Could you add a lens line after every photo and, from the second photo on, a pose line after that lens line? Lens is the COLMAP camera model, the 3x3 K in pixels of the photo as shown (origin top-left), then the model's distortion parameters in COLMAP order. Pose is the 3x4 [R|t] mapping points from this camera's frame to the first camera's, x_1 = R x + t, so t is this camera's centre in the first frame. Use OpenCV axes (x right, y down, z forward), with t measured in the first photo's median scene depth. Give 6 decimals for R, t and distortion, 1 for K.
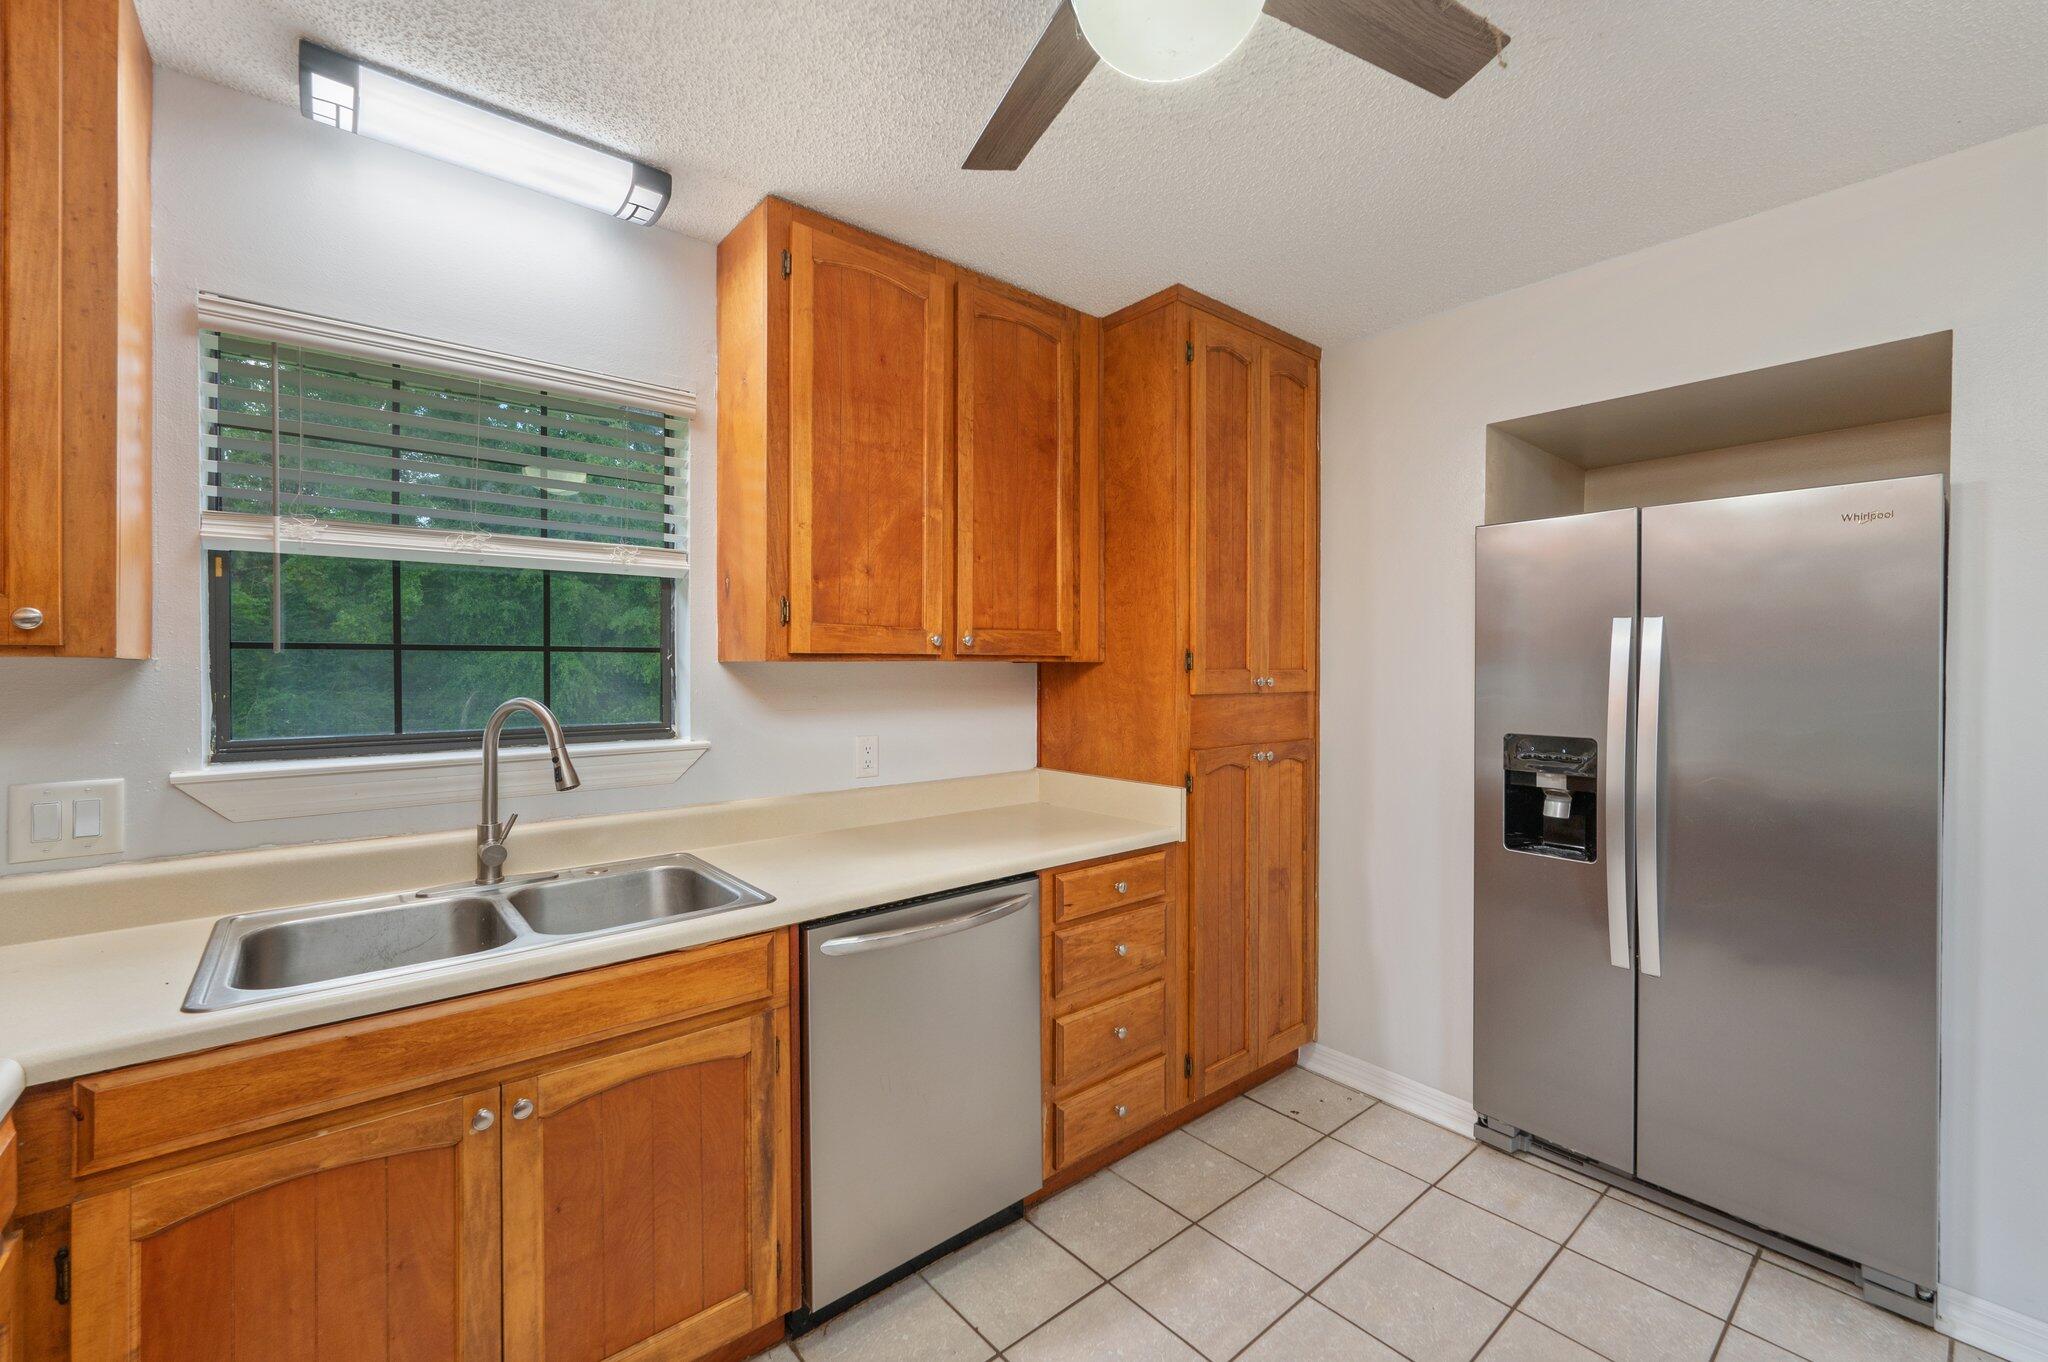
lens RADIAL K [[833.9, 0, 1022.1], [0, 833.9, 672.3], [0, 0, 1]] dist [0.001377, 0.000228]
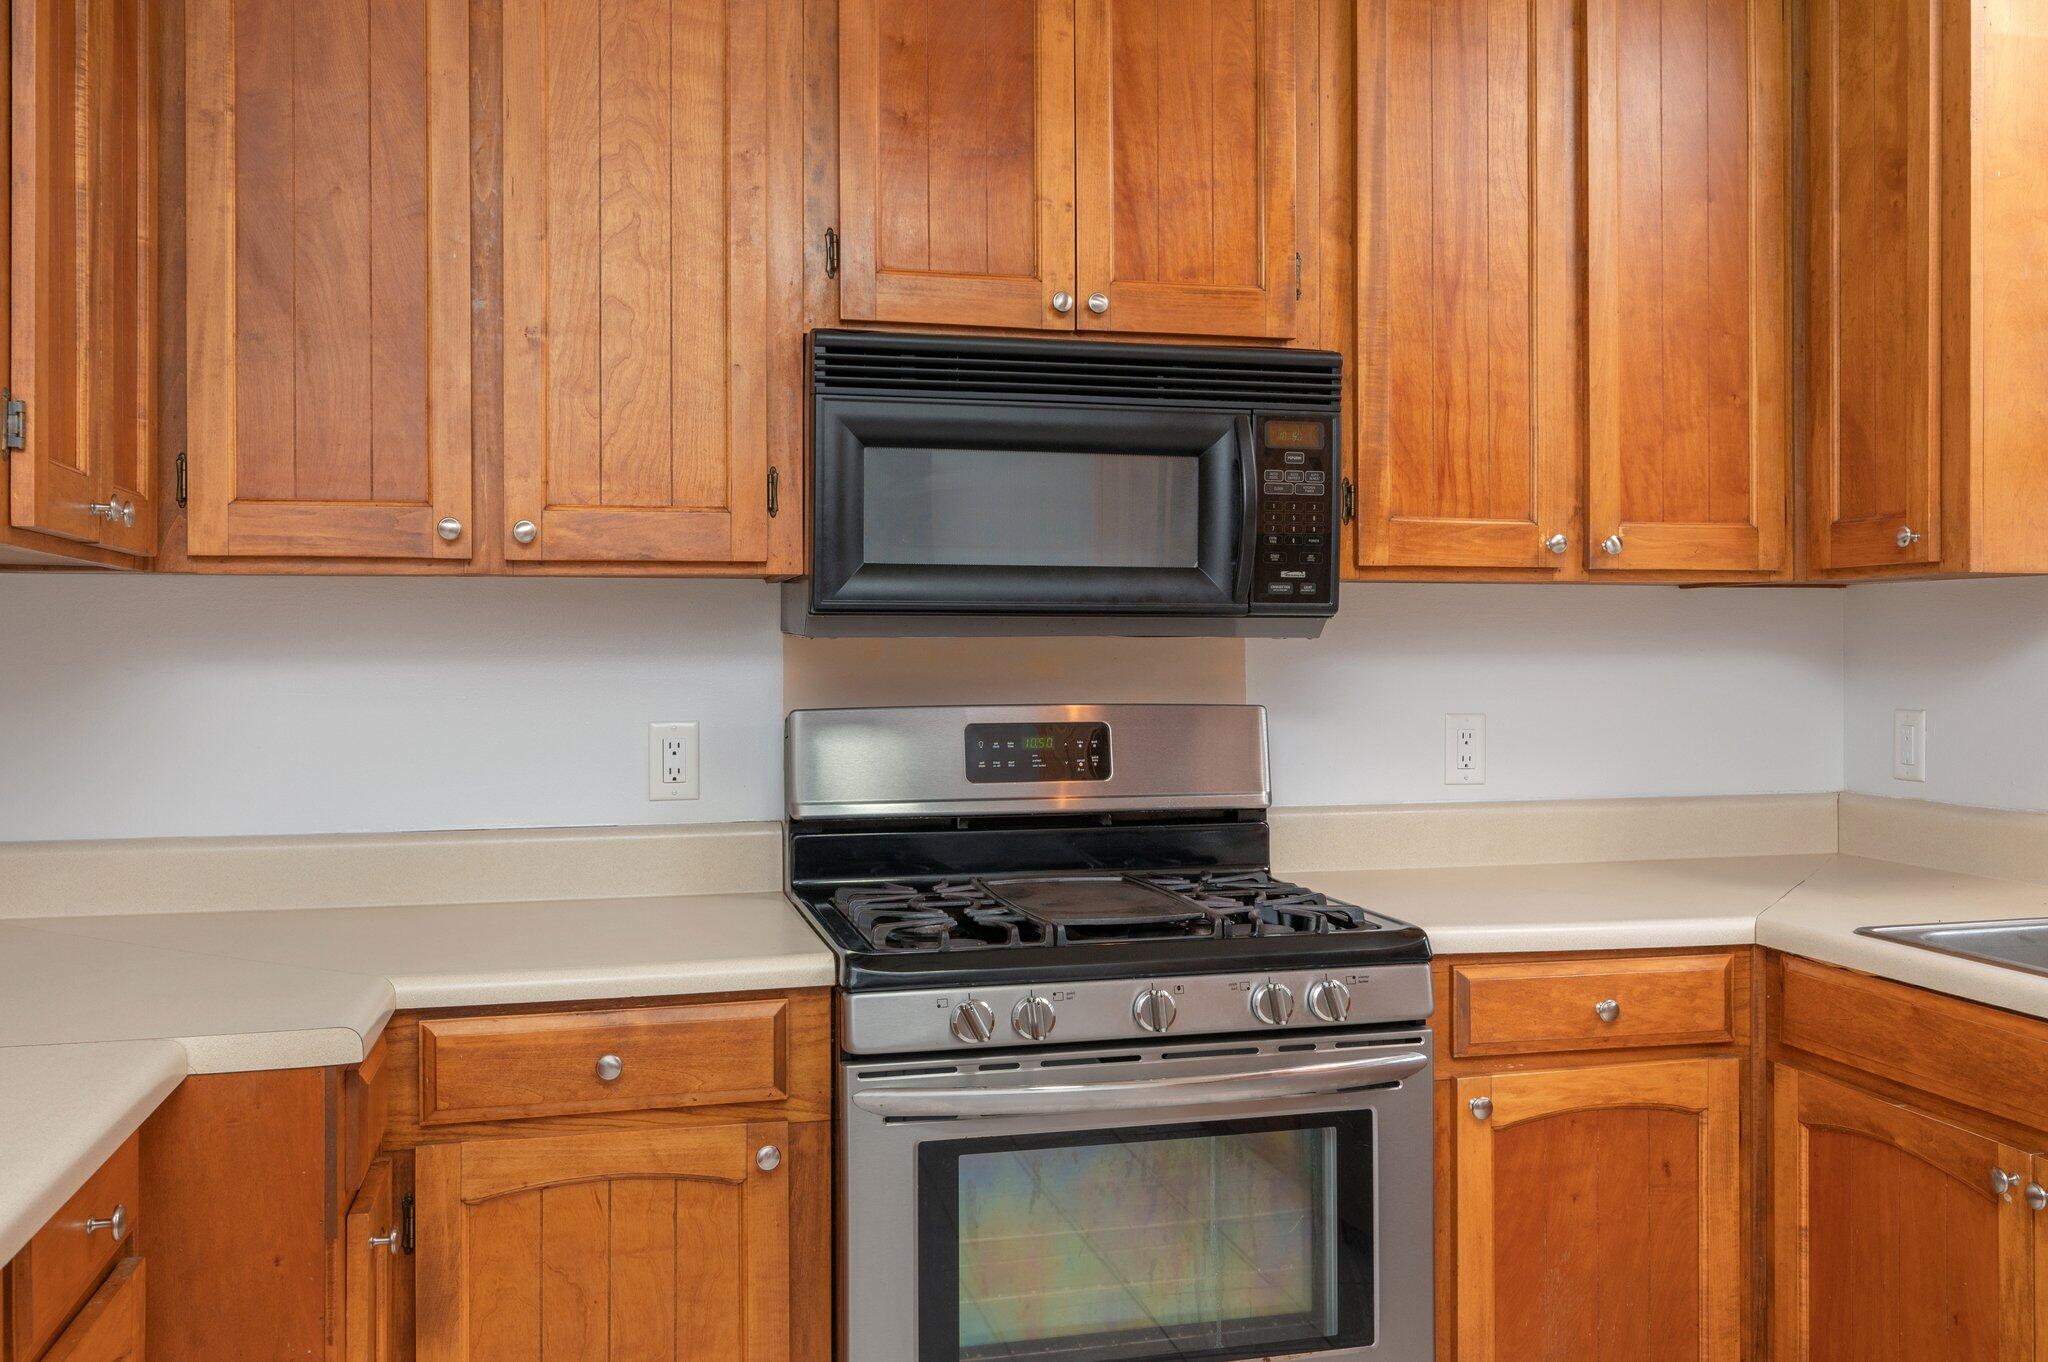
lens RADIAL K [[1773.9, 0, 1039.5], [0, 1773.9, 636.3], [0, 0, 1]] dist [-0.005143, 0.002645]
pose [[-0.438410, -0.004161, -0.898766, 0.802824], [-0.003625, 0.999989, -0.002862, 0.044364], [0.898768, 0.002003, -0.438420, 0.653359]]
